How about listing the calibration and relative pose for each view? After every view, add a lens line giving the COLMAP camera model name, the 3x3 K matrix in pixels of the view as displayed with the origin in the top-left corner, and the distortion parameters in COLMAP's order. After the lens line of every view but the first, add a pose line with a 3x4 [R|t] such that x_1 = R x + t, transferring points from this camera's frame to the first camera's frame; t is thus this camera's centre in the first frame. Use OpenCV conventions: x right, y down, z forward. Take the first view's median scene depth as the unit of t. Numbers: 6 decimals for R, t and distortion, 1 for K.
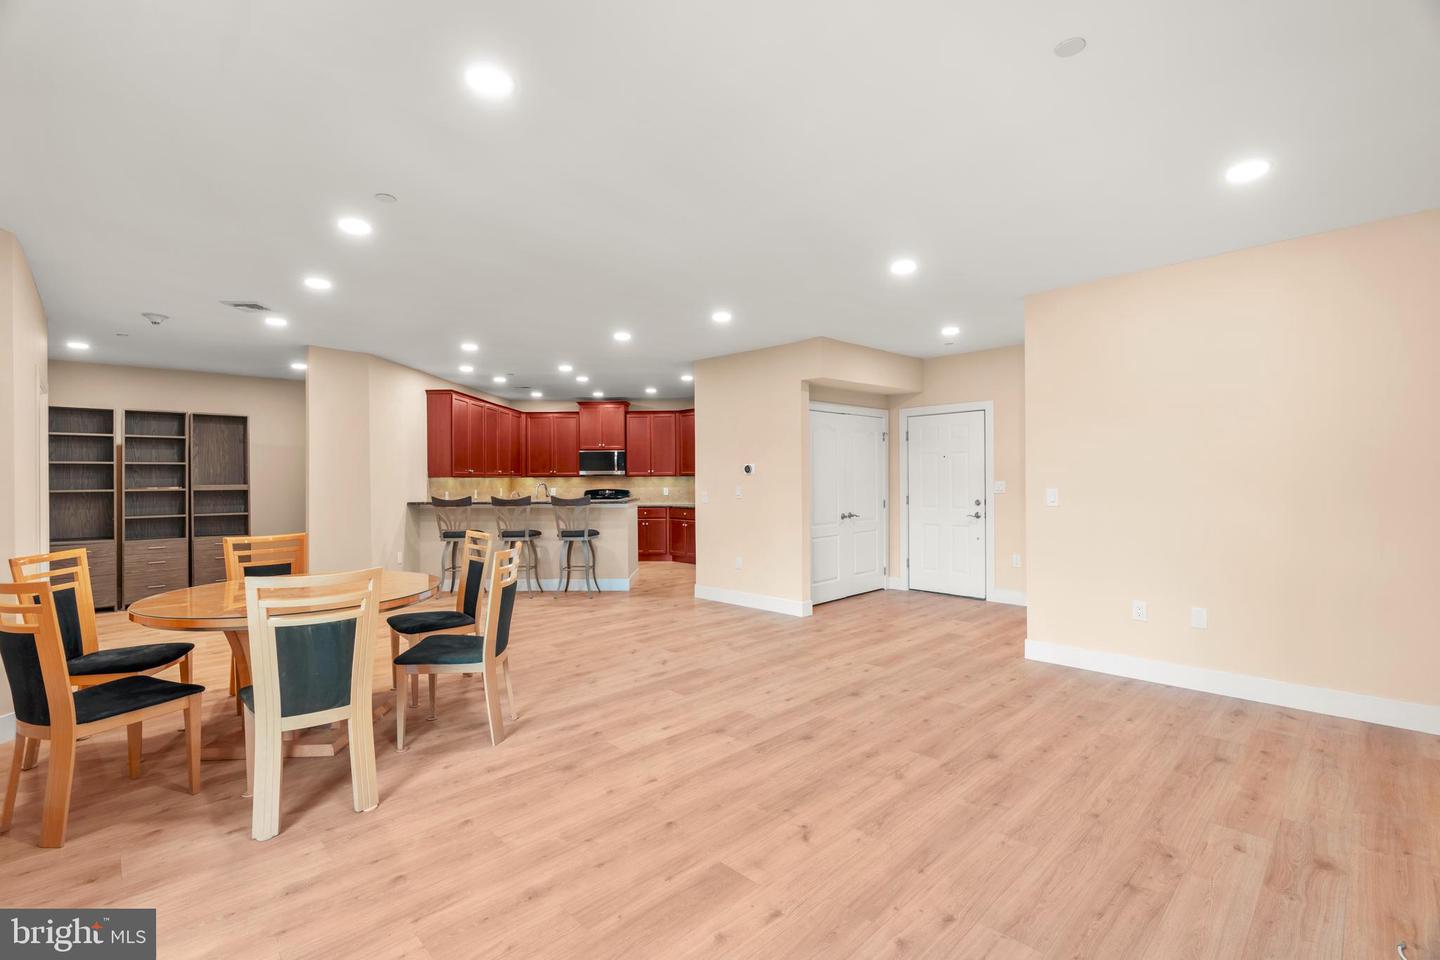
lens RADIAL K [[647.0, 0, 720.0], [0, 647.0, 477.9], [0, 0, 1]] dist [-0.002092, 0.000514]
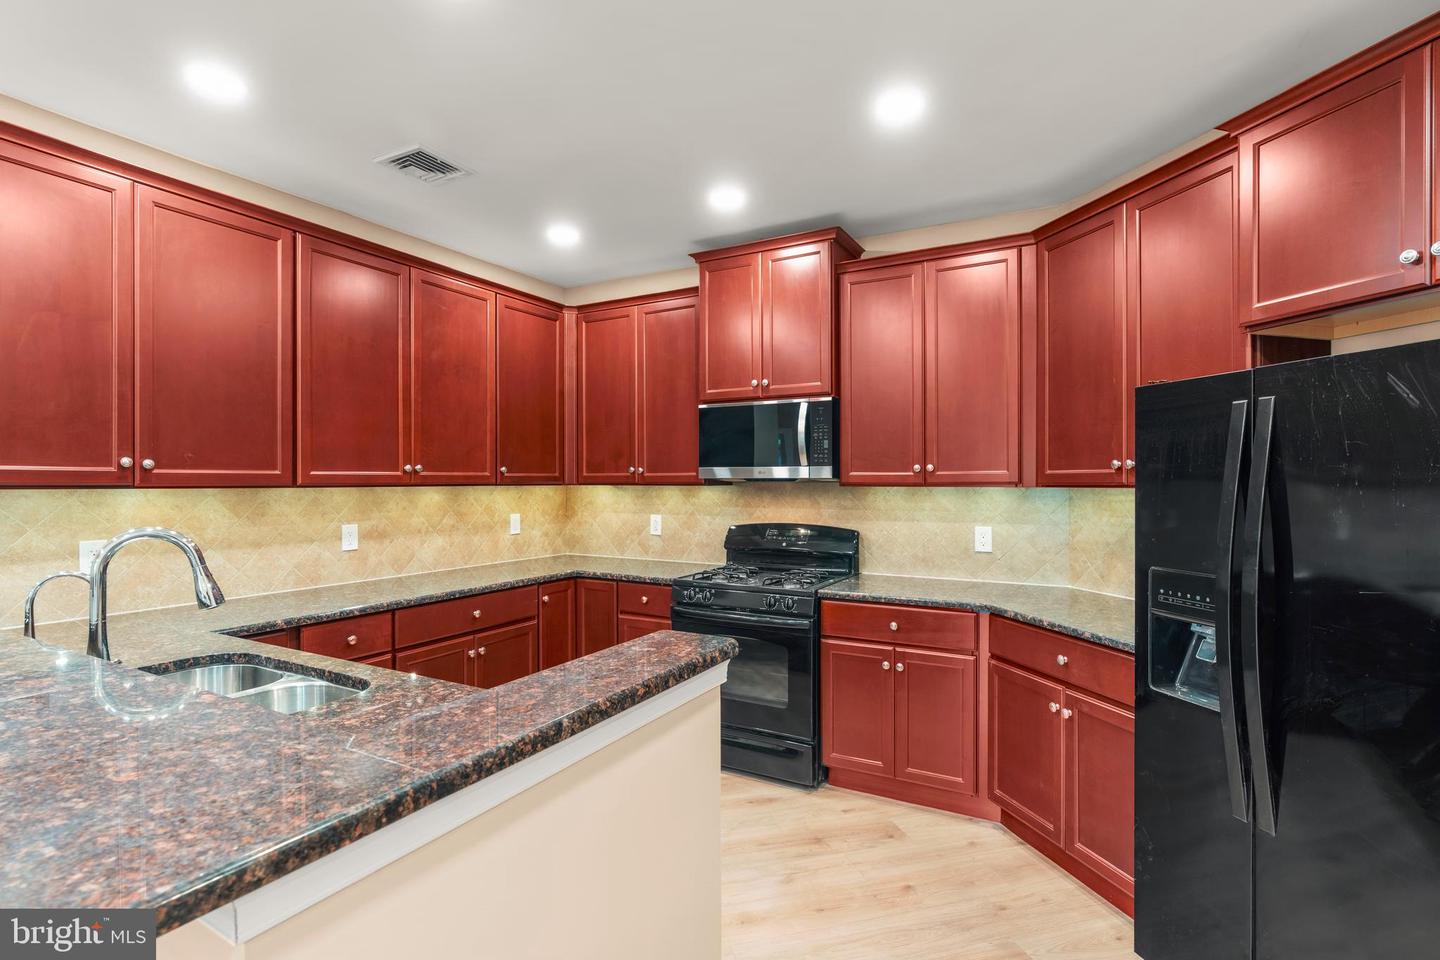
lens RADIAL K [[684.4, 0, 723.0], [0, 684.4, 483.7], [0, 0, 1]] dist [-0.000809, 0.000253]
pose [[0.881050, 0.007451, -0.472964, -0.068266], [-0.006105, 0.999972, 0.004381, -0.006288], [0.472983, -0.000972, 0.881071, 1.095586]]
